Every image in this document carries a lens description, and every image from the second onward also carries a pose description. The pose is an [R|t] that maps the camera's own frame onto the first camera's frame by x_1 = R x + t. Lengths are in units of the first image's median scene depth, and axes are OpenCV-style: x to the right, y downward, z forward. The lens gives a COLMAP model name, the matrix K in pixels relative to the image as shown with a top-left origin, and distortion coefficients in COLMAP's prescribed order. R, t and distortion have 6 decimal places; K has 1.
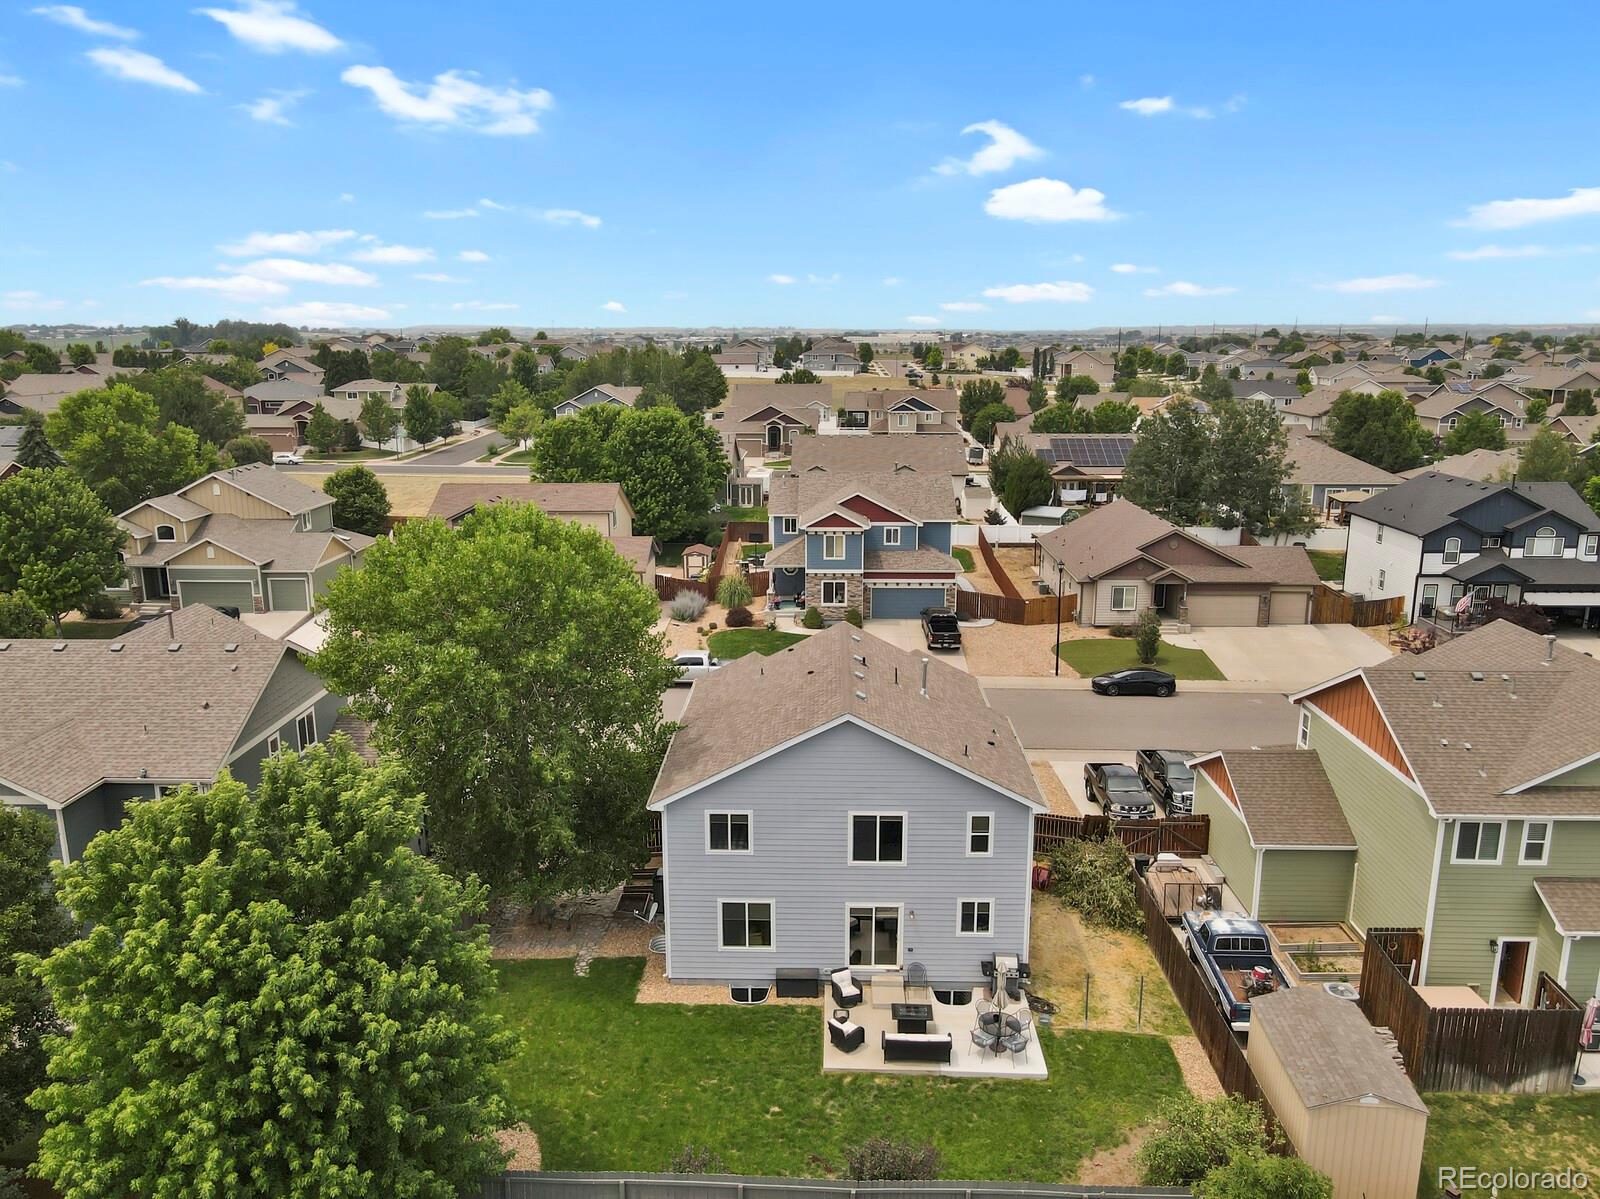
lens RADIAL K [[1163.4, 0, 793.0], [0, 1163.4, 607.6], [0, 0, 1]] dist [-0.006049, 0.018828]
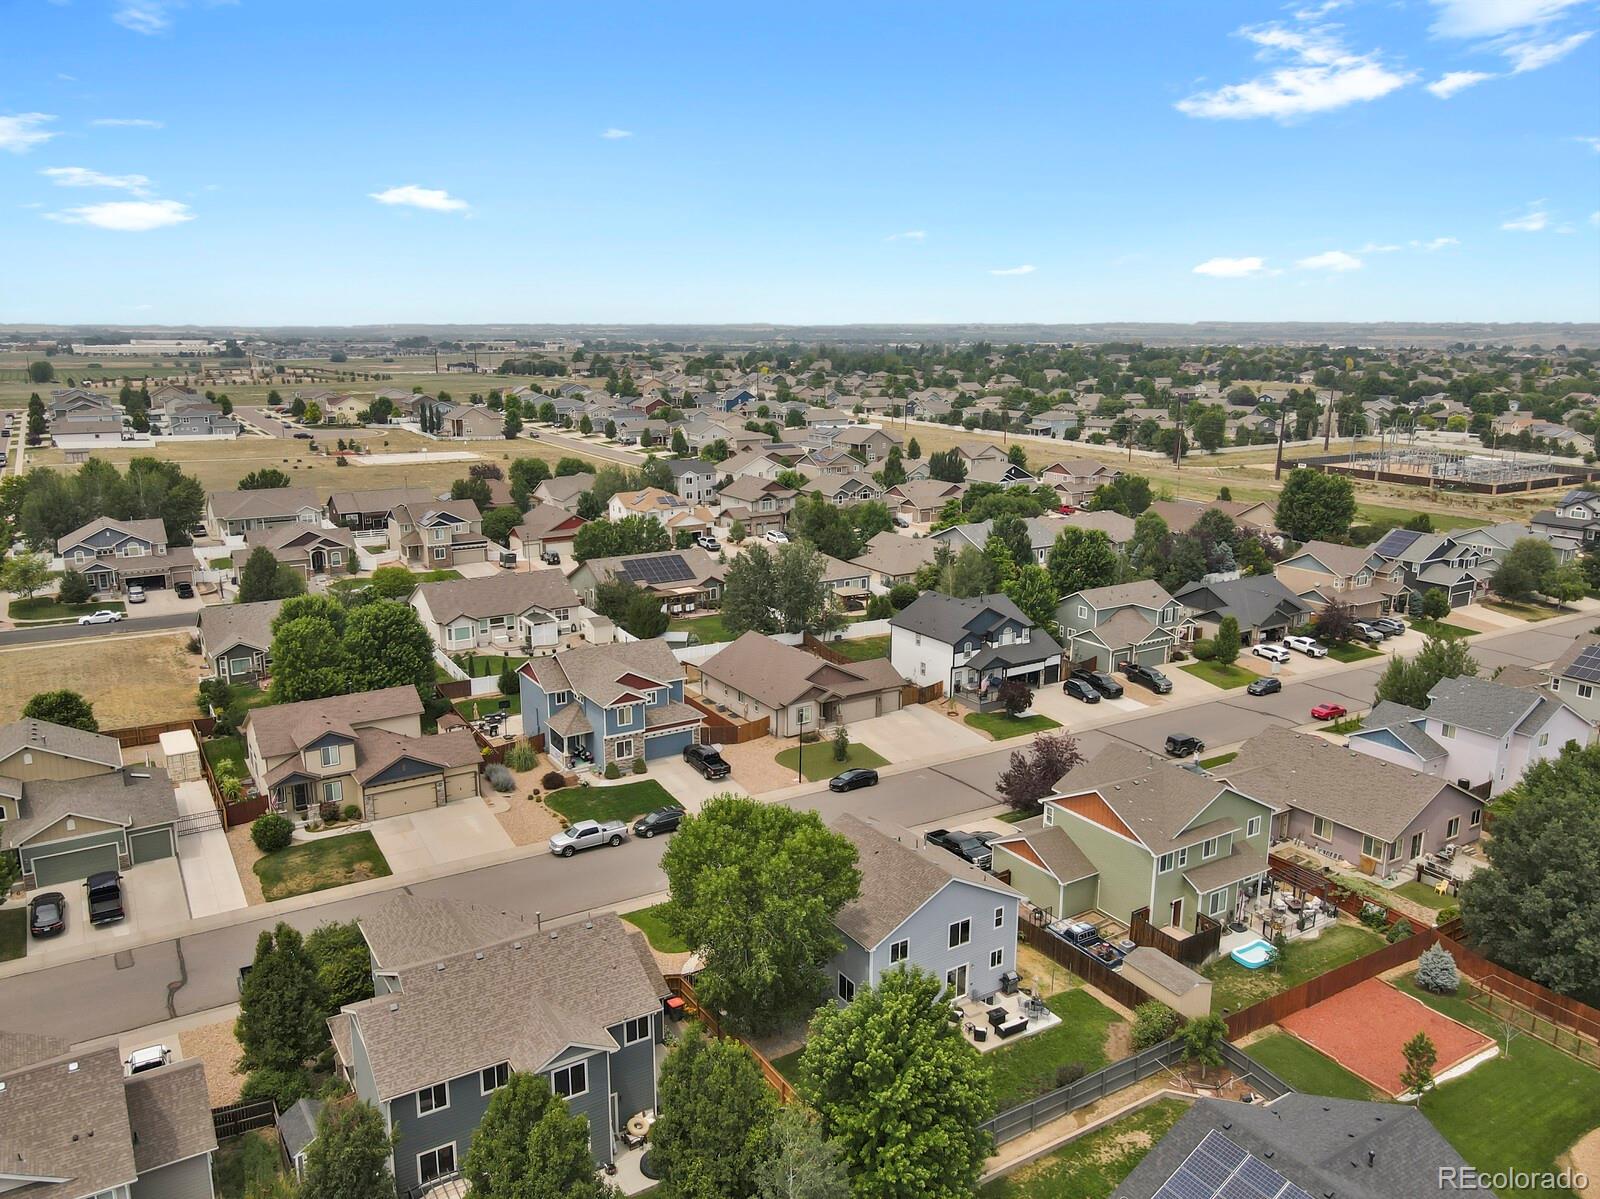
lens RADIAL K [[1163.4, 0, 786.5], [0, 1163.4, 591.0], [0, 0, 1]] dist [-0.006049, 0.018828]
pose [[0.835482, -0.116962, 0.536927, -0.503127], [0.125127, 0.991911, 0.021370, -0.197535], [-0.535083, 0.049330, 0.843358, -0.232134]]
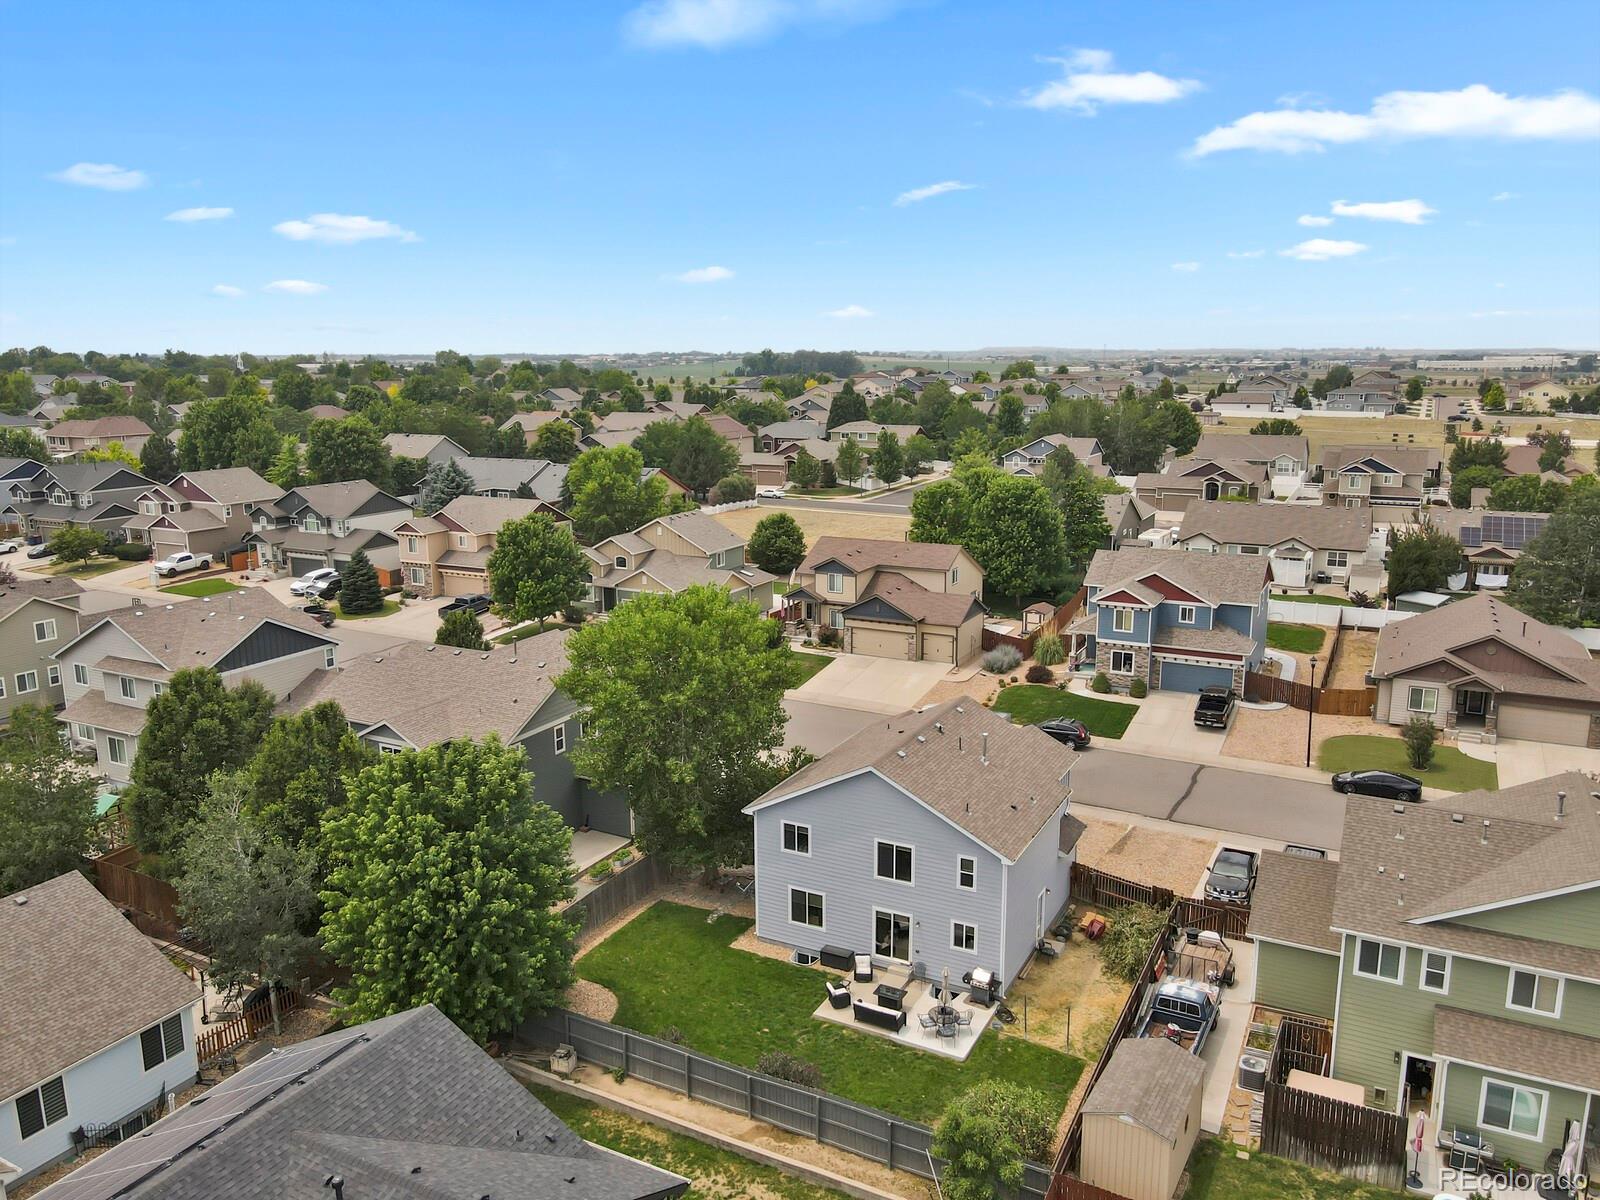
lens RADIAL K [[1163.4, 0, 798.8], [0, 1163.4, 609.6], [0, 0, 1]] dist [-0.006049, 0.018828]
pose [[0.899210, 0.089267, -0.428315, 0.224942], [-0.096710, 0.995303, 0.004402, -0.037012], [0.426696, 0.037464, 0.903619, -0.115268]]
